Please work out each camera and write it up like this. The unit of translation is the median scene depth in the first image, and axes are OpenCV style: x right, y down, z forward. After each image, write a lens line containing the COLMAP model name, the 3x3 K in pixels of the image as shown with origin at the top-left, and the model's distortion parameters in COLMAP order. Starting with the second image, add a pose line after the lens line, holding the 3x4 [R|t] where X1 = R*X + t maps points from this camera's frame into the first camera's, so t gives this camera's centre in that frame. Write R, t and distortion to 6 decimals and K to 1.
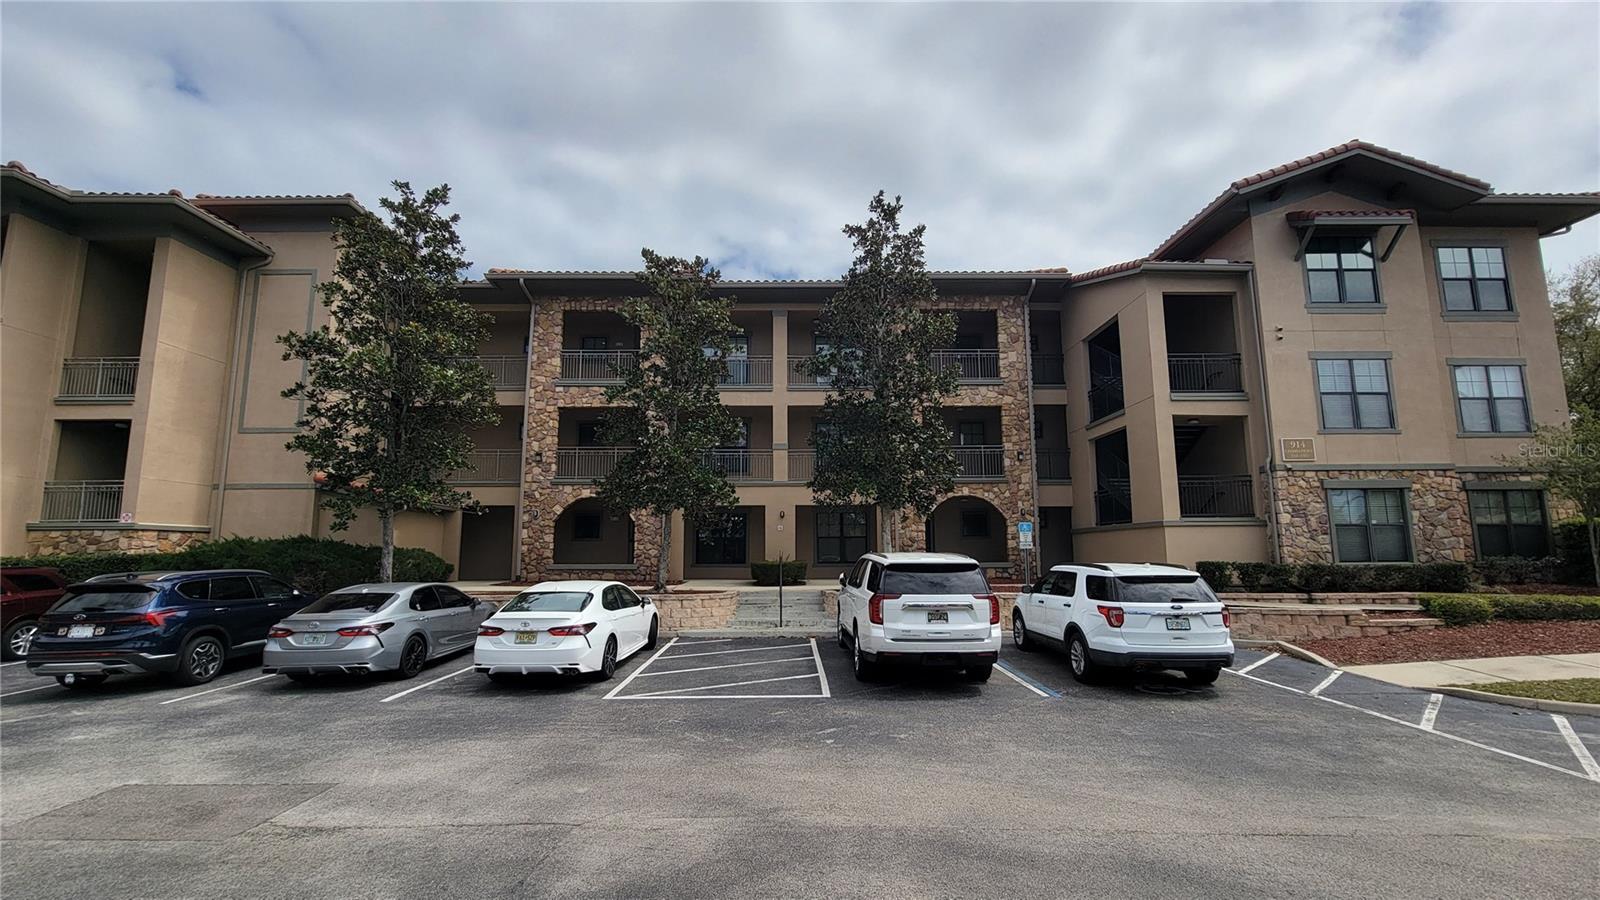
lens RADIAL K [[654.6, 0, 803.1], [0, 654.6, 457.7], [0, 0, 1]] dist [-0.008848, 0.004220]
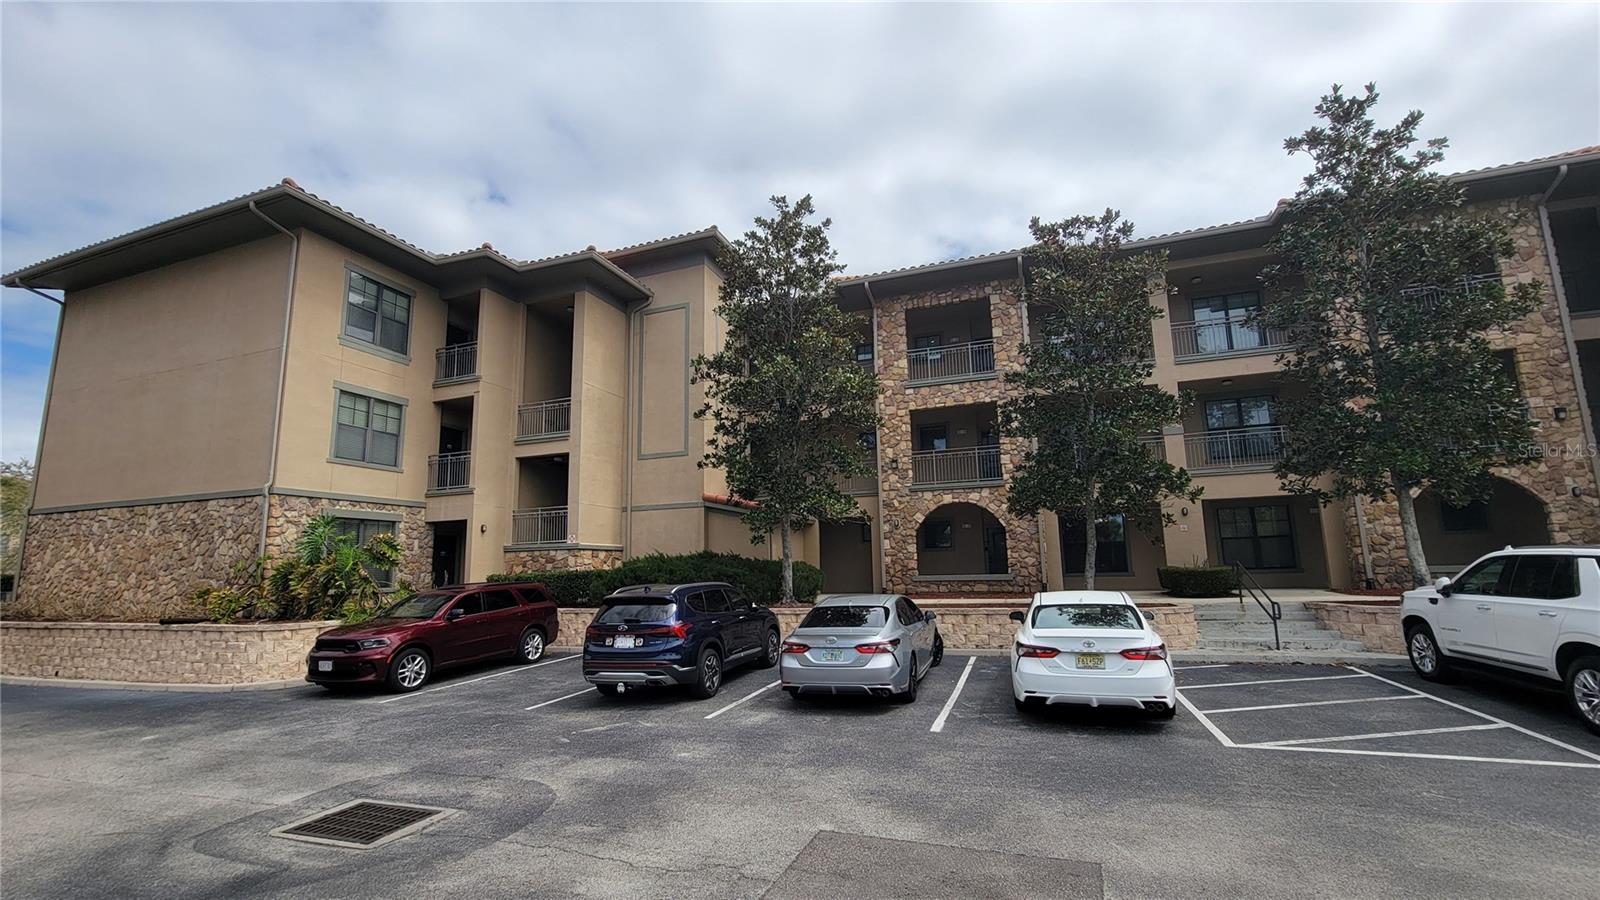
lens RADIAL K [[654.6, 0, 803.1], [0, 654.6, 457.7], [0, 0, 1]] dist [-0.008848, 0.004220]
pose [[0.937274, -0.074543, -0.340530, -0.253380], [0.067835, 0.997197, -0.031581, 0.014071], [0.341929, 0.006500, 0.939703, 0.063702]]
